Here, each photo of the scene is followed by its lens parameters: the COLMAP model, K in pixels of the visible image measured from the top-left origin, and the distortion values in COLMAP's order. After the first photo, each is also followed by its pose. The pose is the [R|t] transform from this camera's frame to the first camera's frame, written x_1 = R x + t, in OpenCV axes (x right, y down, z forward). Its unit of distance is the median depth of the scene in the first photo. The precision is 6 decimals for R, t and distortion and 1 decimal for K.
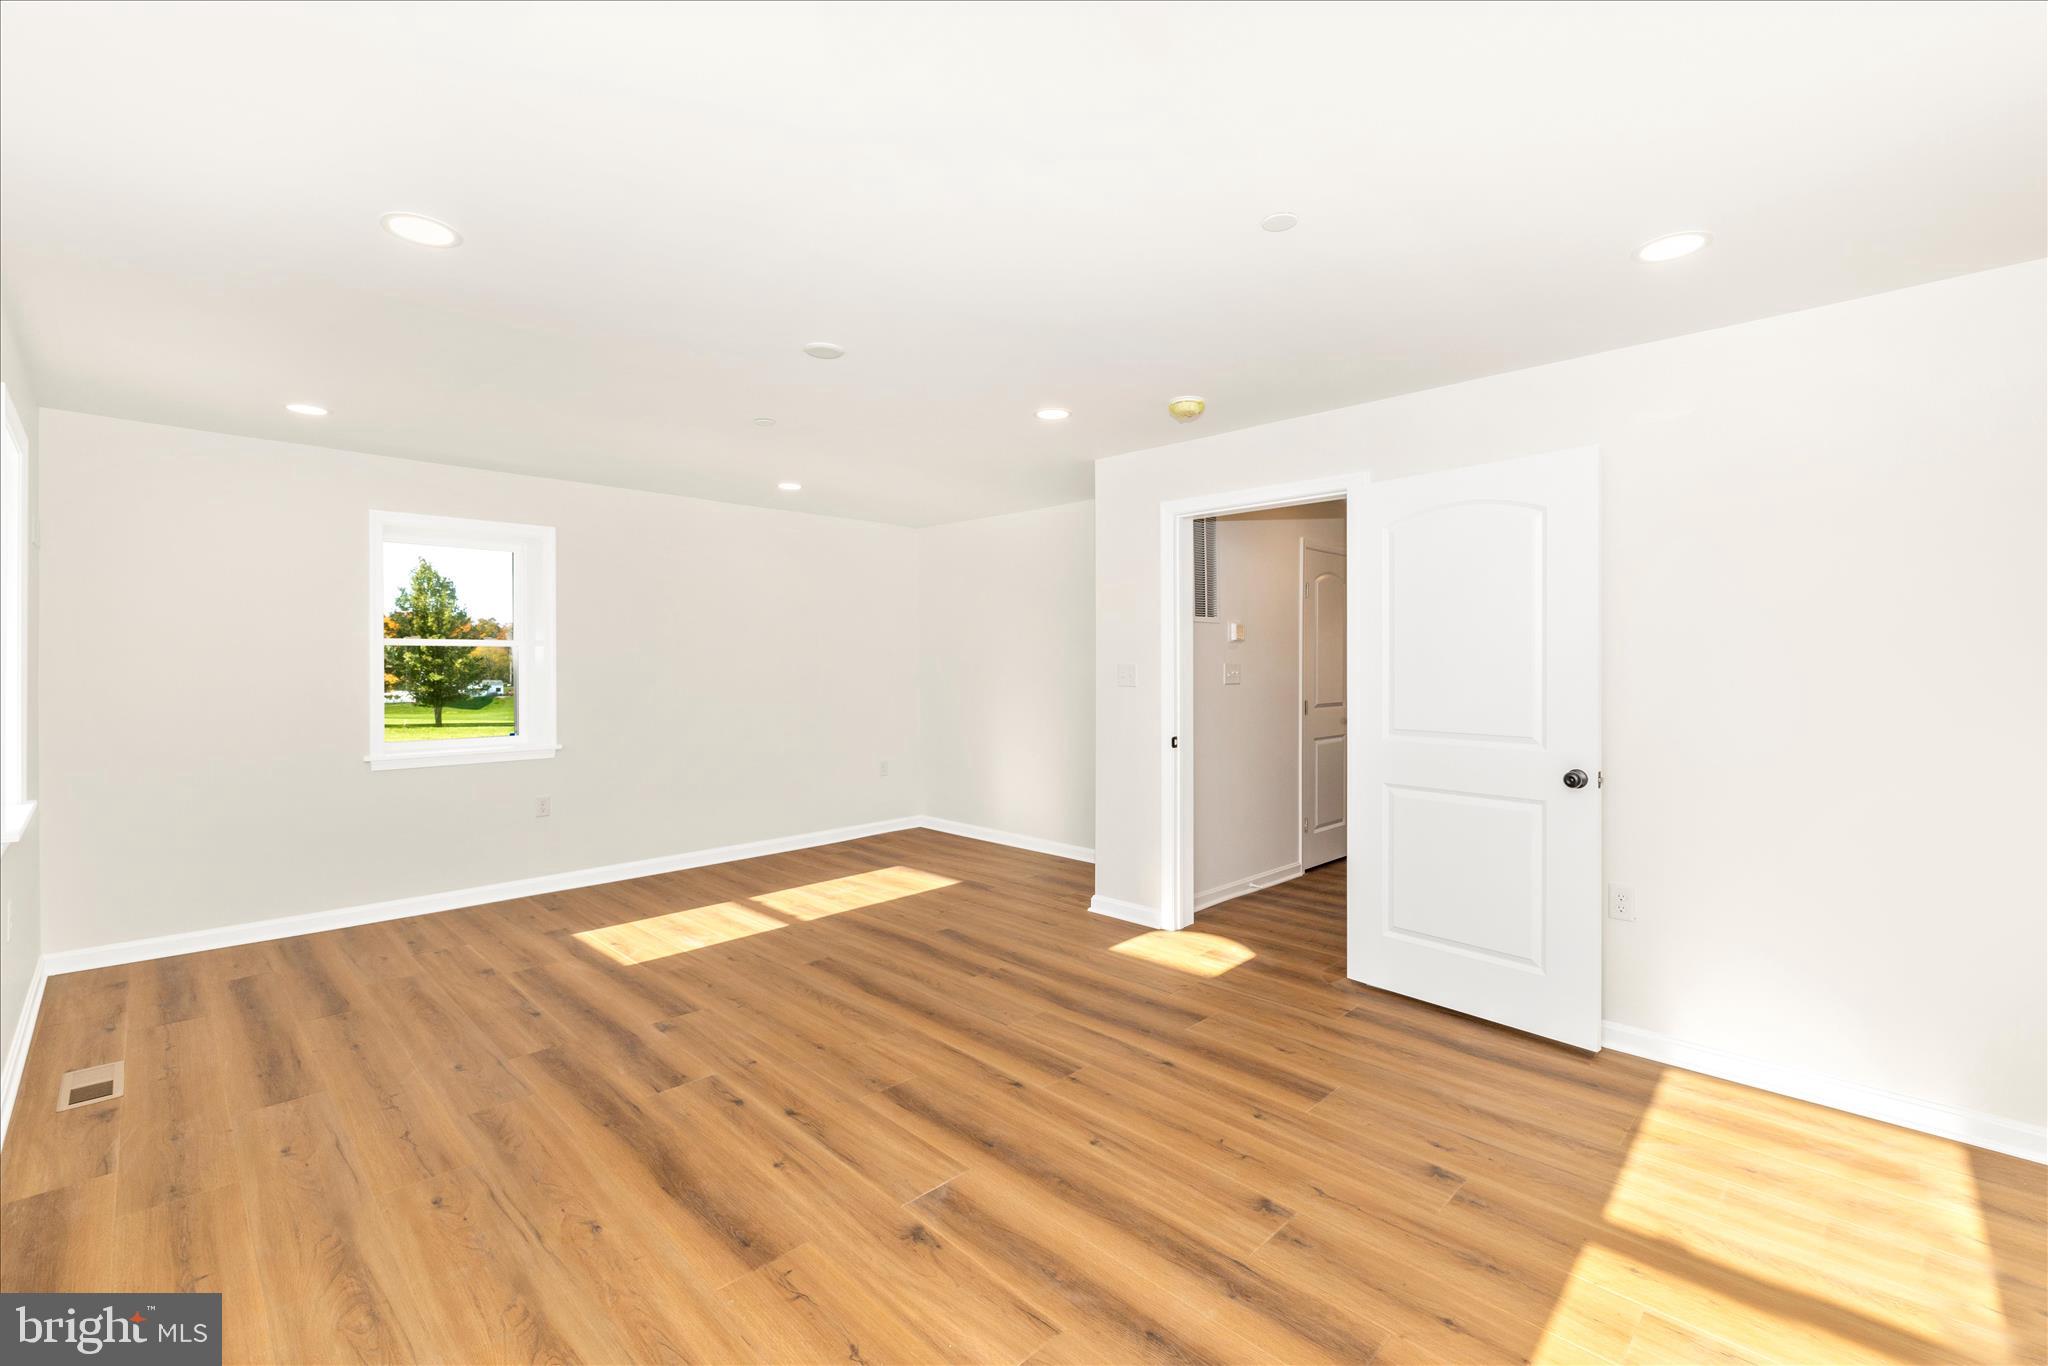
lens RADIAL K [[885.4, 0, 1020.1], [0, 885.4, 663.2], [0, 0, 1]] dist [-0.001121, 0.000527]
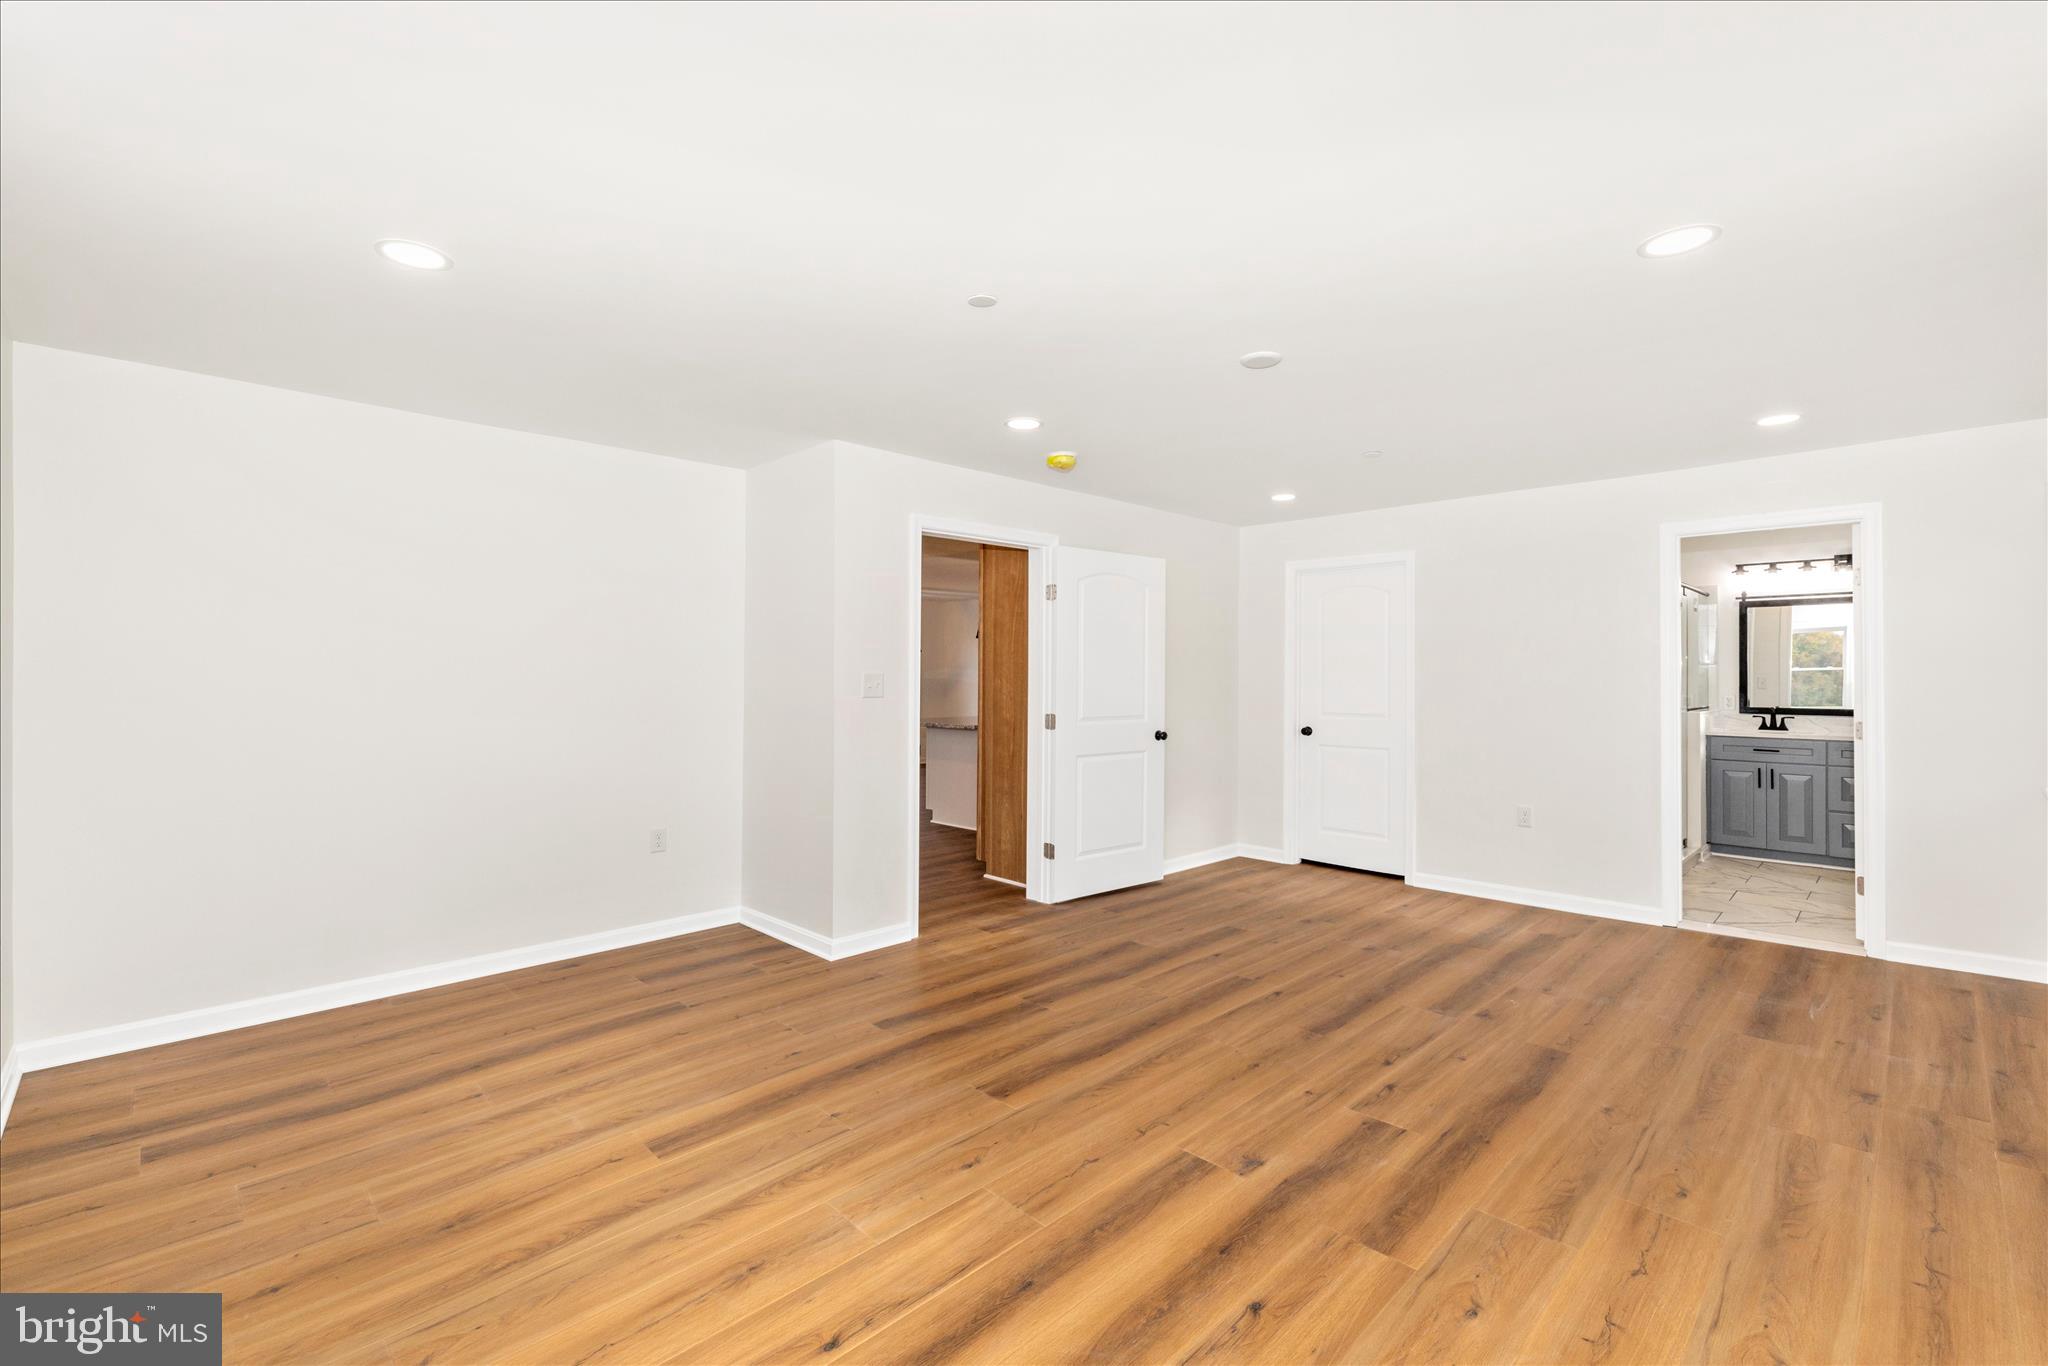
lens RADIAL K [[870.4, 0, 1034.2], [0, 870.4, 663.8], [0, 0, 1]] dist [-0.000558, 0.000184]
pose [[0.008633, 0.012498, 0.999885, -1.214770], [-0.000153, 0.999922, -0.012497, 0.003092], [-0.999963, -0.000046, 0.008634, 1.257805]]
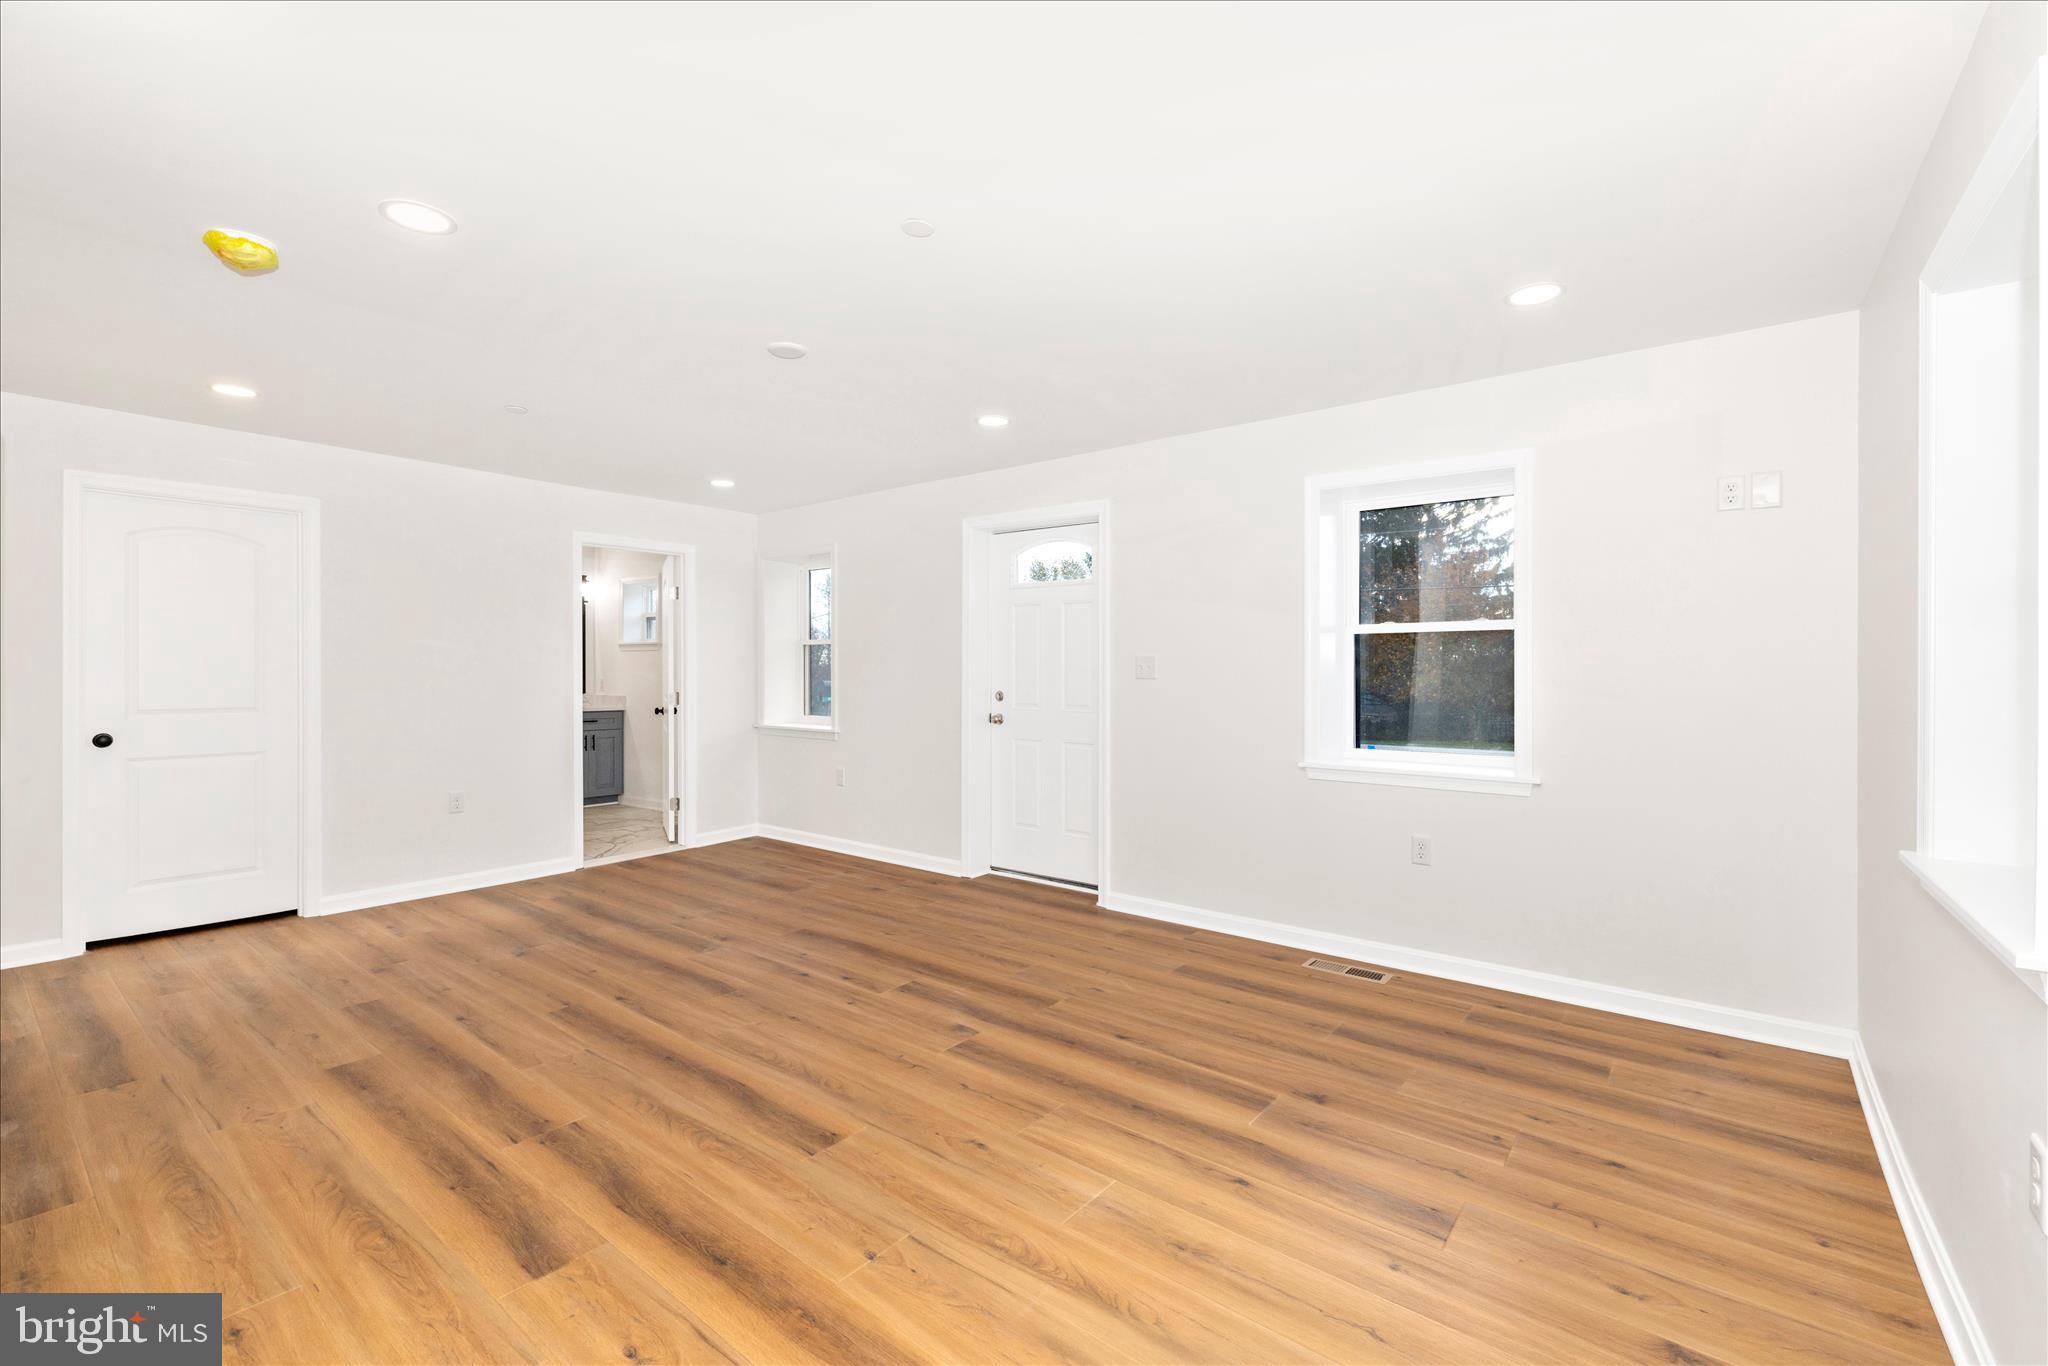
lens RADIAL K [[891.6, 0, 1002.1], [0, 891.6, 679.3], [0, 0, 1]] dist [-0.002554, -0.000148]
pose [[-0.995604, -0.002285, -0.093638, -0.377518], [-0.002978, 0.999969, 0.007258, 0.030440], [0.093619, 0.007505, -0.995580, 2.093787]]
